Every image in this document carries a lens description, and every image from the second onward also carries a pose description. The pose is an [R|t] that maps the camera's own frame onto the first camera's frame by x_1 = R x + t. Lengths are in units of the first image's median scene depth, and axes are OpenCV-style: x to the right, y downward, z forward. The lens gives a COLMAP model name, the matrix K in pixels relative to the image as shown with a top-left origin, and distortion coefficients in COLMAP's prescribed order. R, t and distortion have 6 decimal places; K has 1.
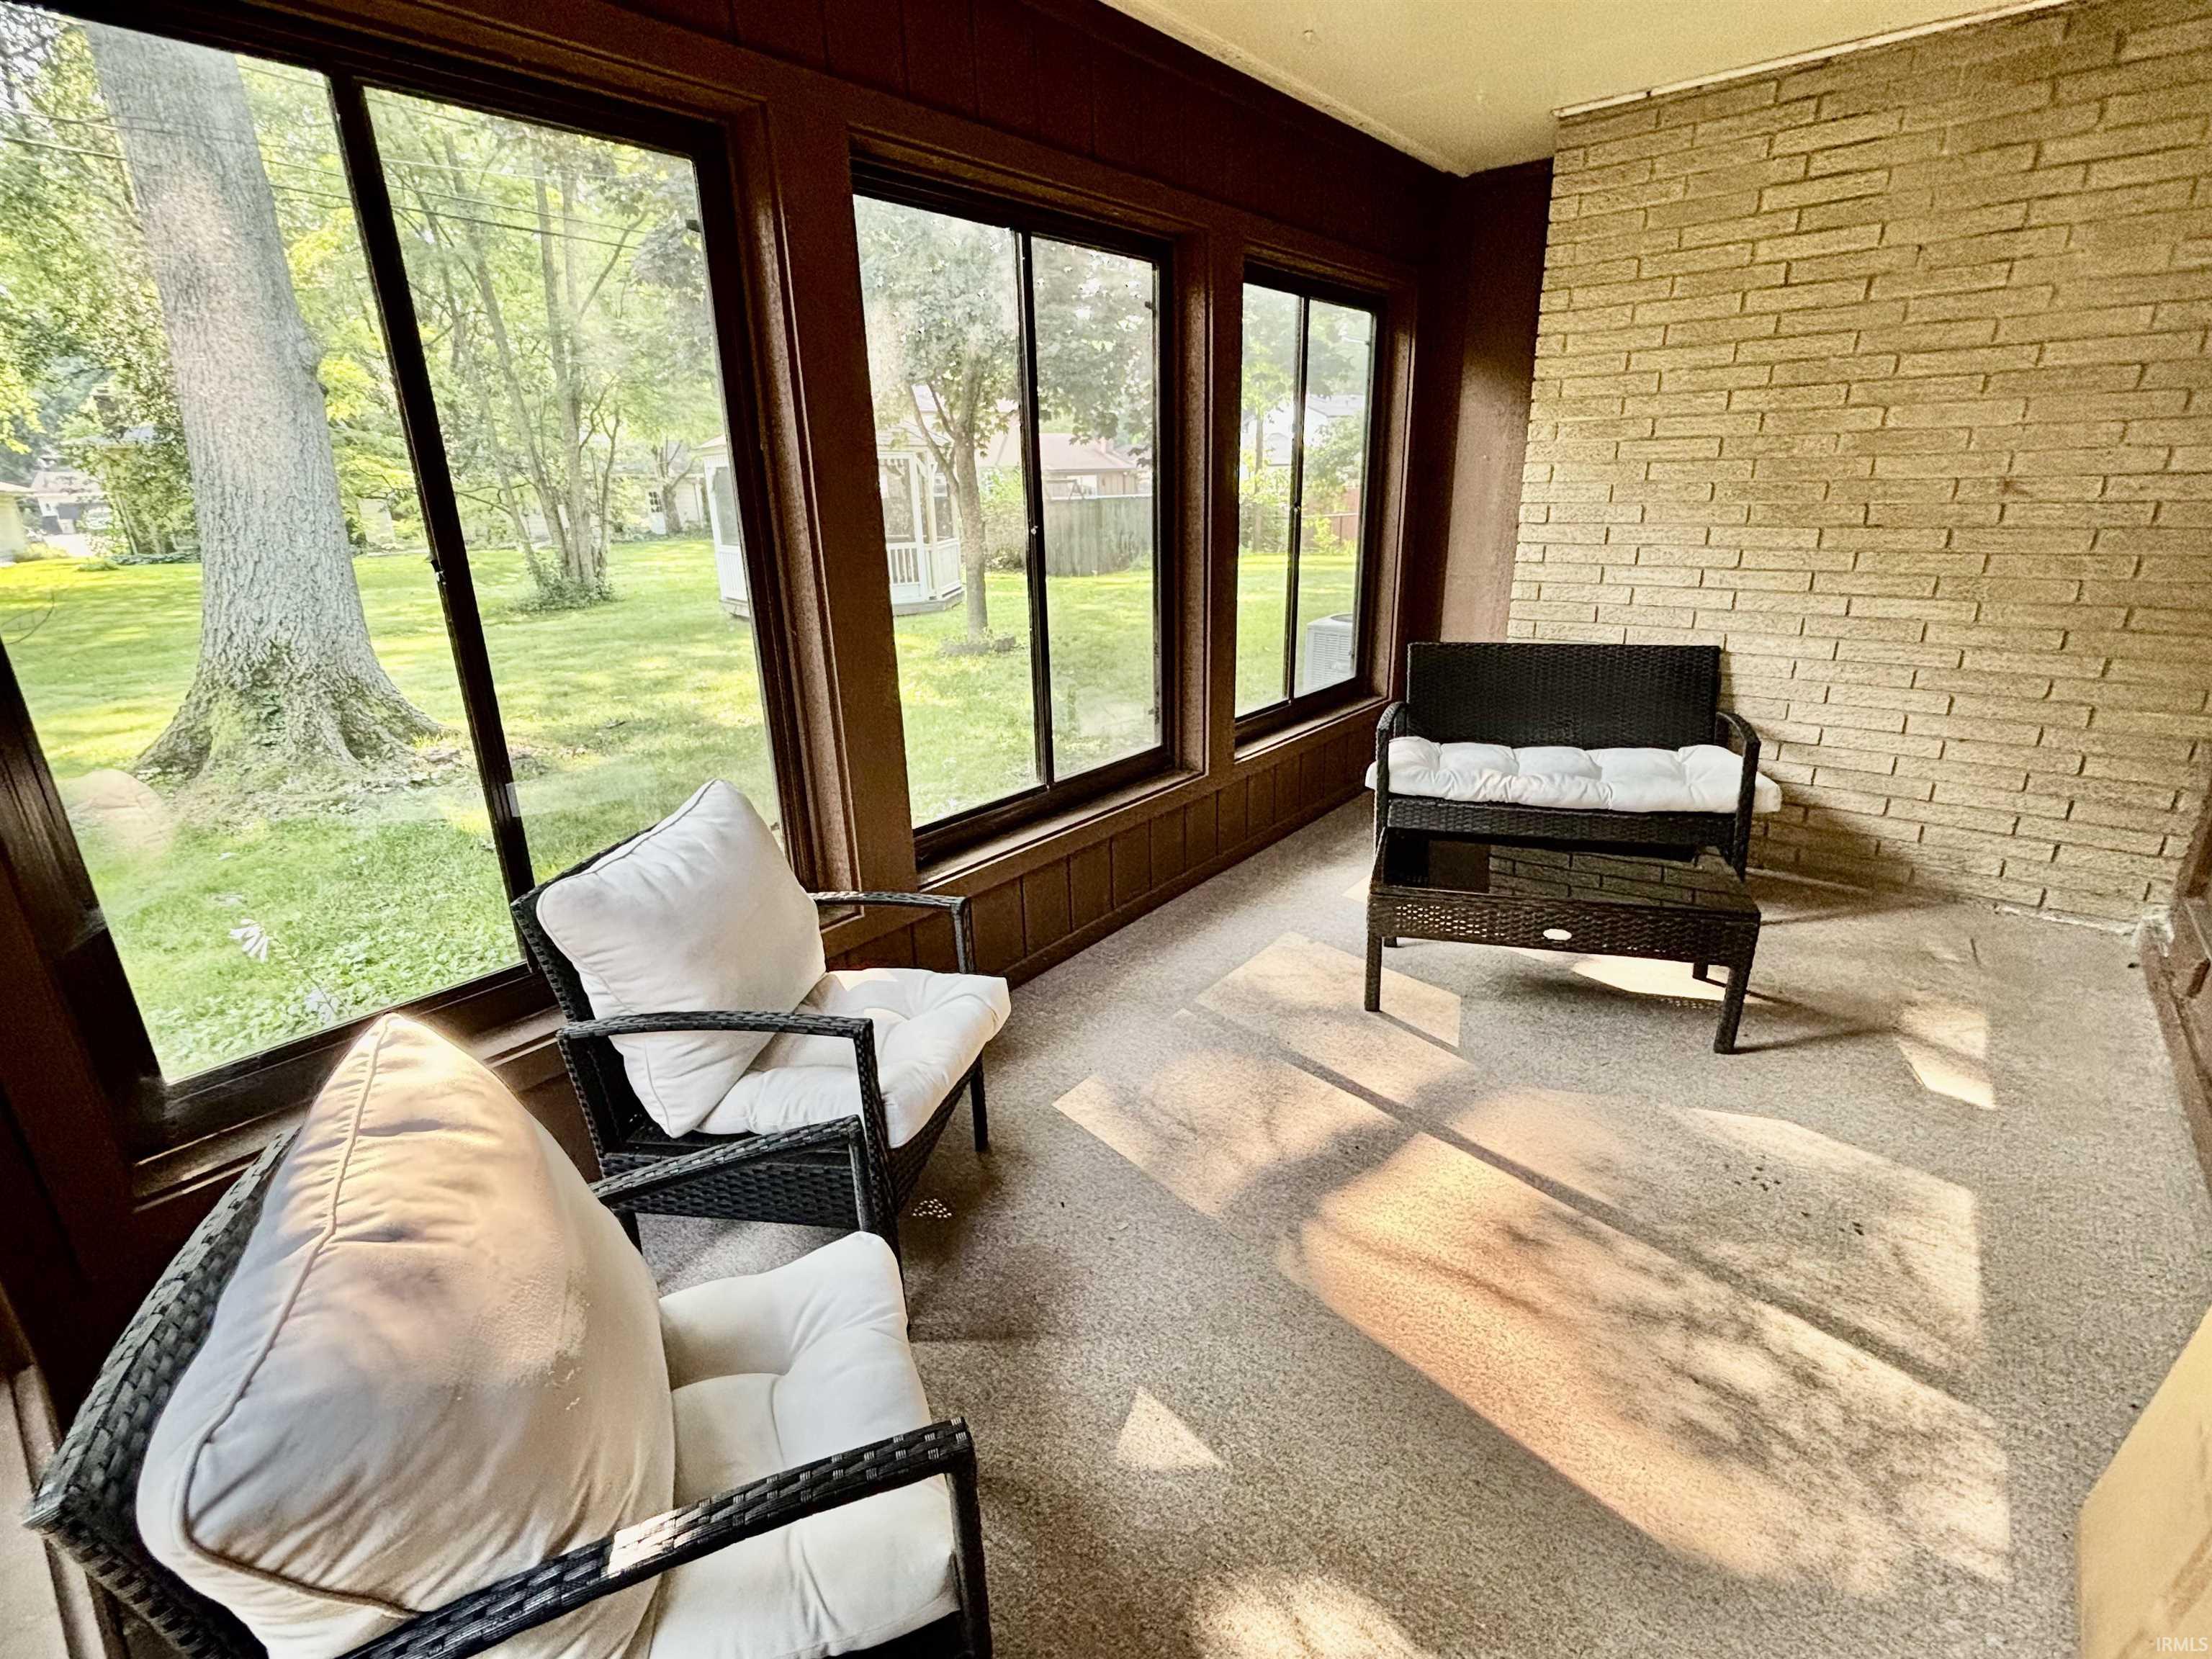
lens RADIAL K [[1018.3, 0, 1109.2], [0, 1018.3, 816.9], [0, 0, 1]] dist [0.002246, 0.000272]
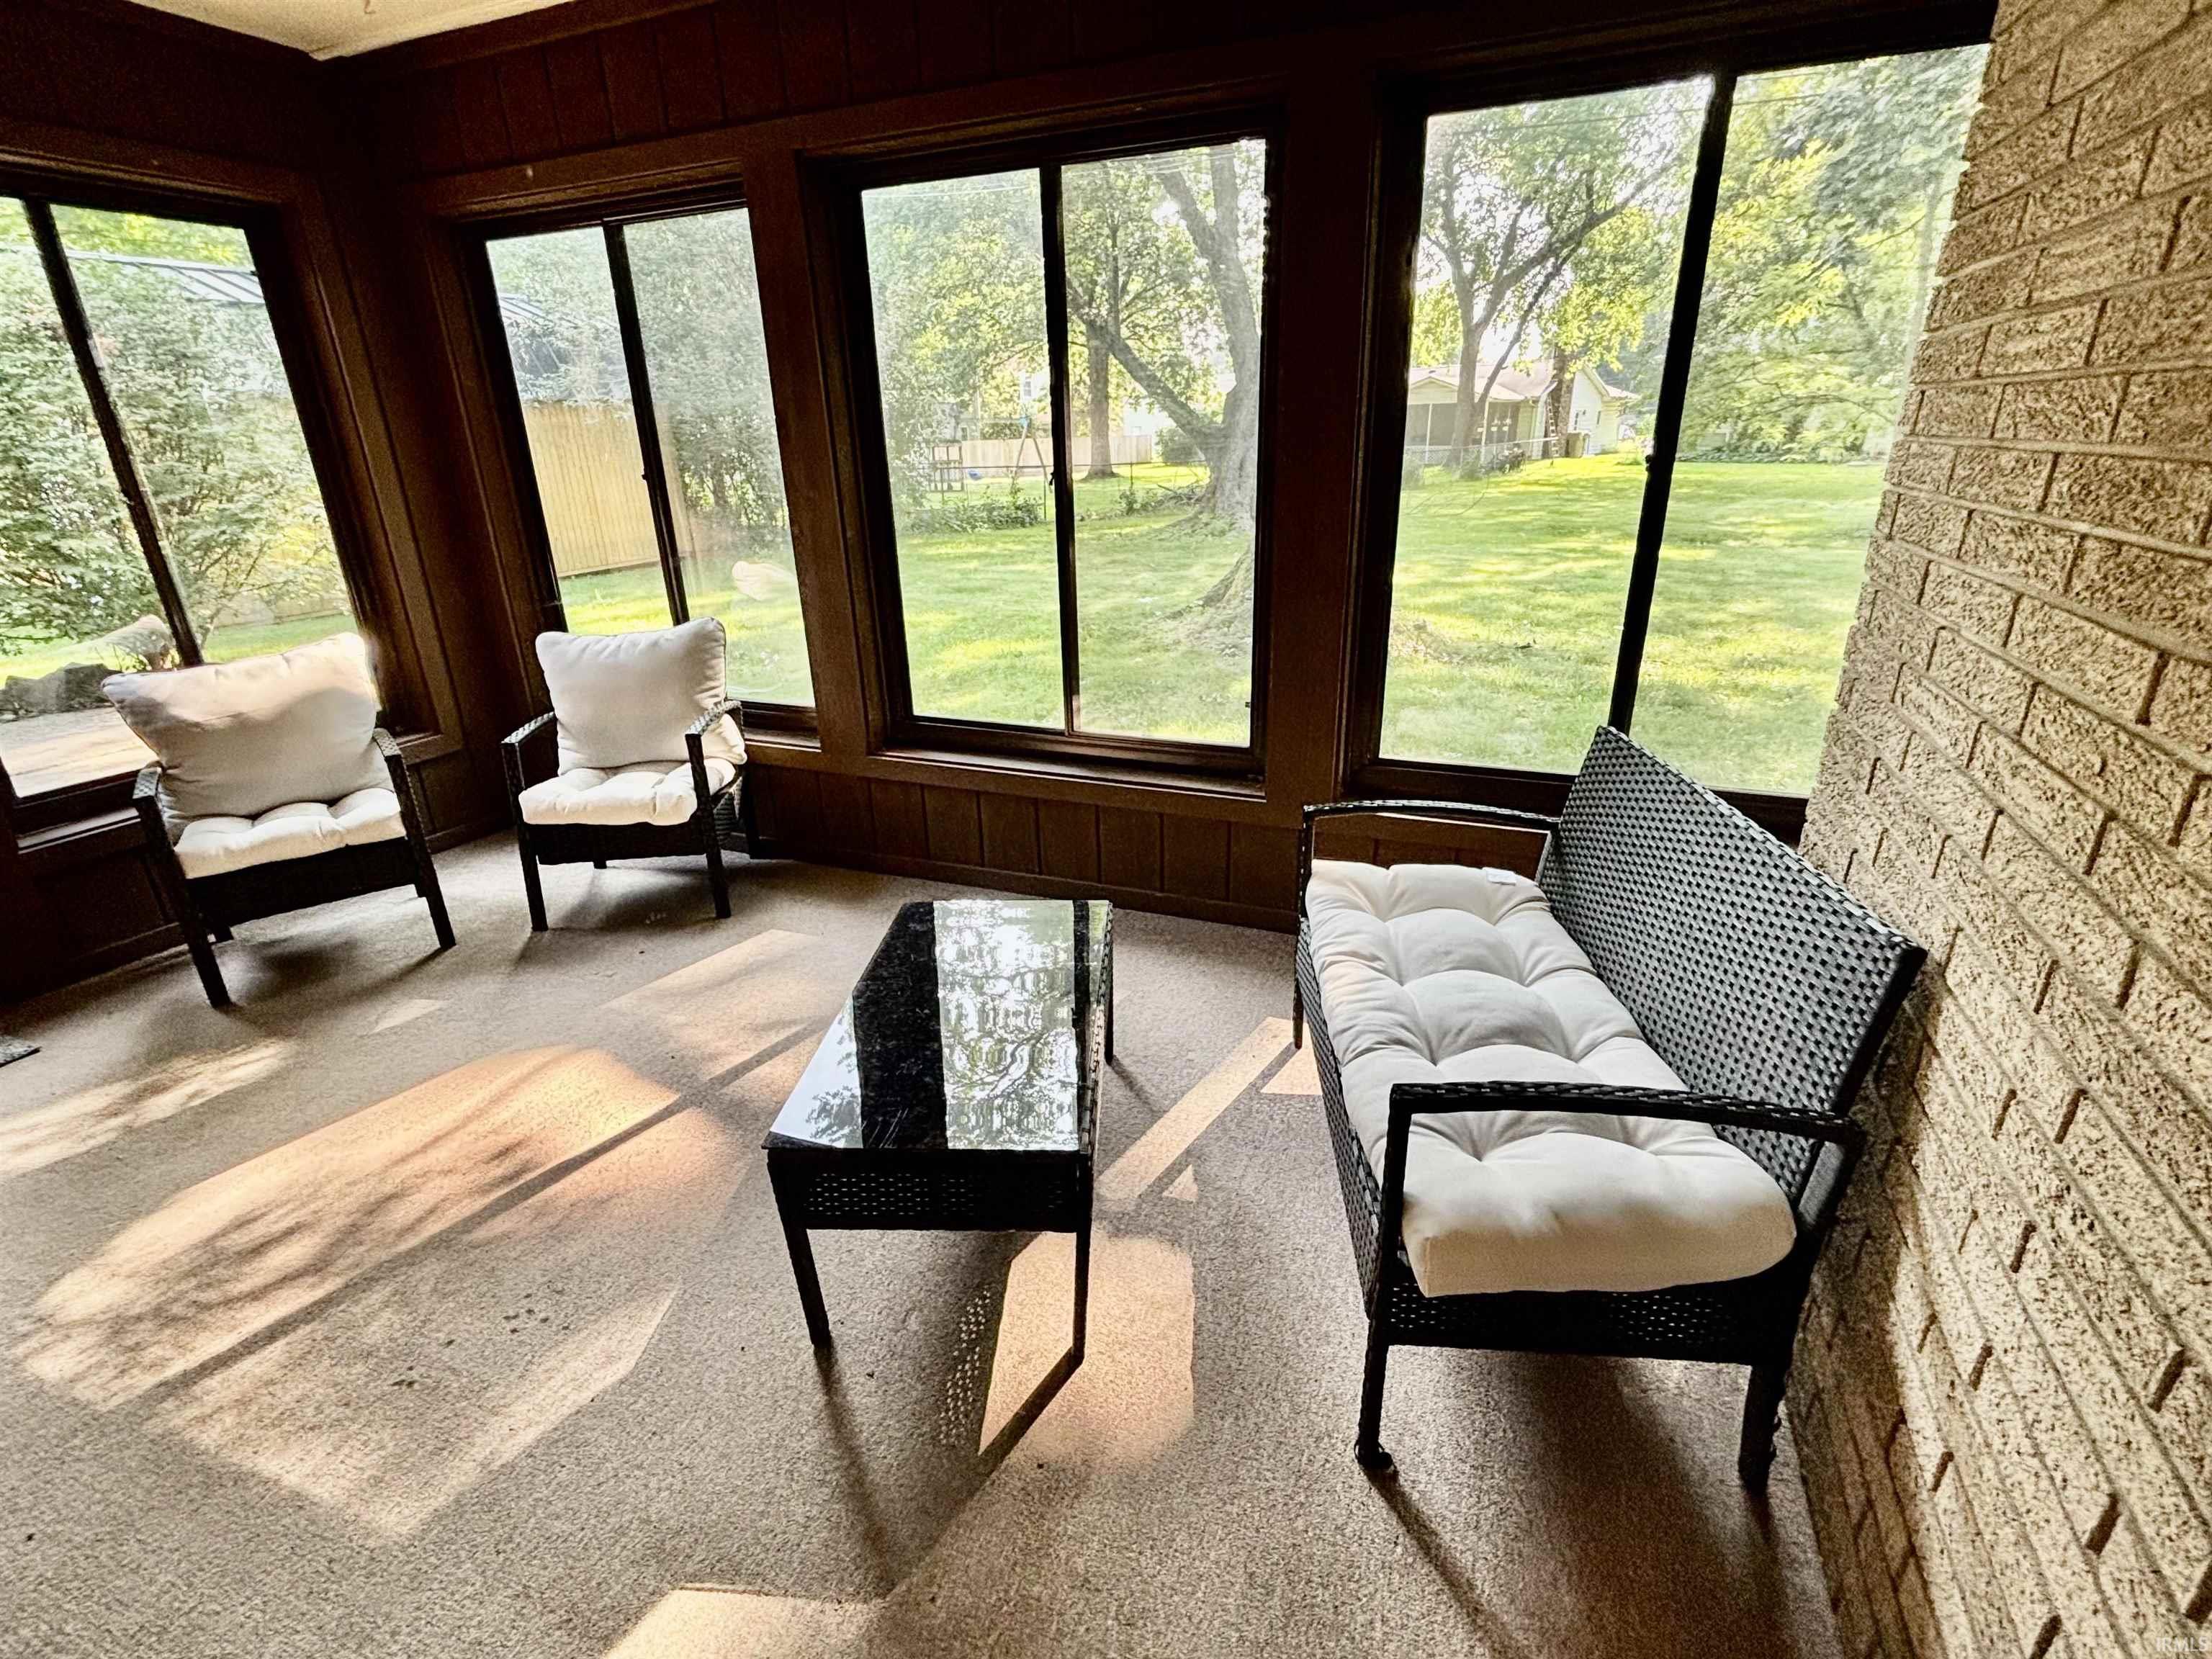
lens RADIAL K [[1018.3, 0, 1109.2], [0, 1018.3, 816.9], [0, 0, 1]] dist [0.002246, 0.000272]
pose [[0.286098, 0.352435, -0.891032, 1.128753], [-0.290474, 0.918044, 0.269852, -0.304313], [0.913111, 0.181618, 0.365024, 0.881034]]
